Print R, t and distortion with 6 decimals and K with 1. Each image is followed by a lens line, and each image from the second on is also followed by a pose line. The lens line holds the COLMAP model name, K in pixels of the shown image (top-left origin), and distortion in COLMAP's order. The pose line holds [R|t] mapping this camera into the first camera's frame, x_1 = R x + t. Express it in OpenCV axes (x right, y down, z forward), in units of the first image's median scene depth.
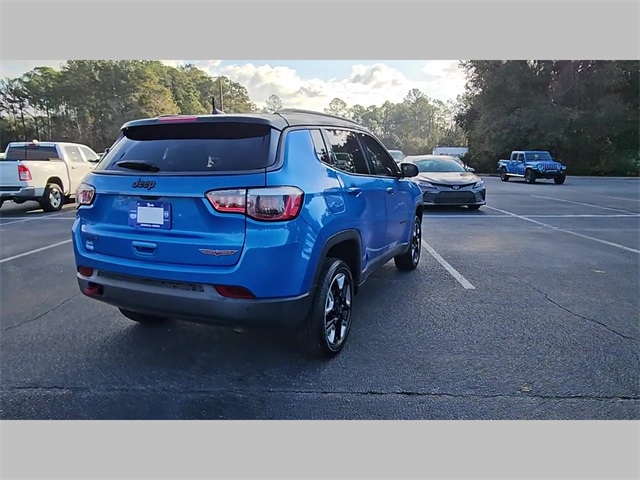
lens RADIAL K [[436.7, 0, 309.9], [0, 436.7, 239.0], [0, 0, 1]] dist [0.007805, -0.005296]
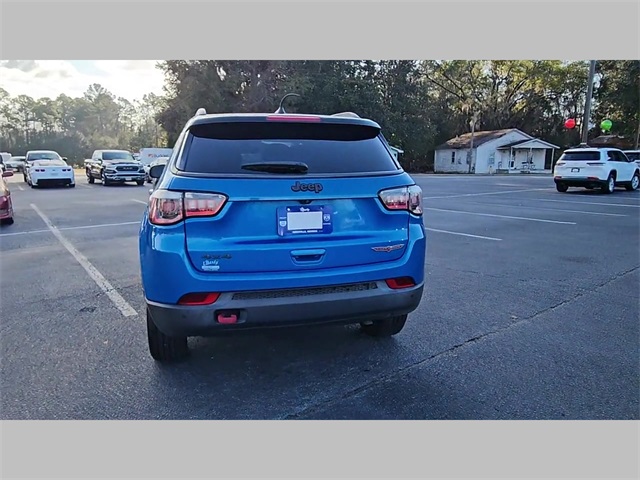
lens RADIAL K [[436.7, 0, 309.9], [0, 436.7, 239.0], [0, 0, 1]] dist [0.007805, -0.005296]
pose [[0.777887, -0.109812, 0.618734, -0.873724], [0.110790, 0.993156, 0.036976, -0.045170], [-0.618560, 0.039786, 0.784730, 0.245803]]
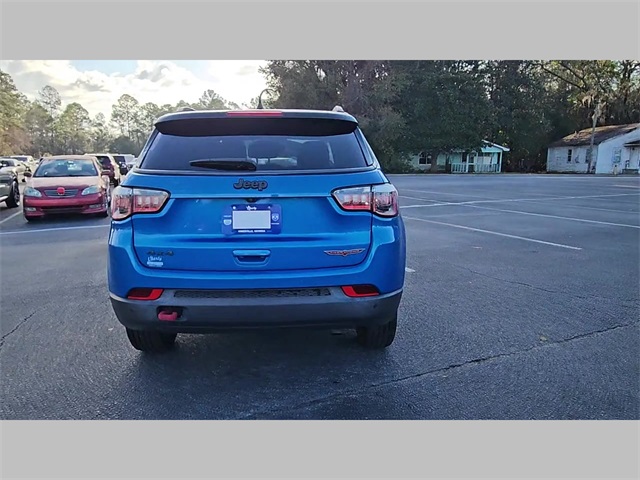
lens RADIAL K [[436.7, 0, 309.9], [0, 436.7, 239.0], [0, 0, 1]] dist [0.007805, -0.005296]
pose [[0.899493, -0.079709, 0.429603, -0.600888], [0.080612, 0.996615, 0.016129, -0.018213], [-0.429435, 0.020124, 0.902874, 0.133293]]
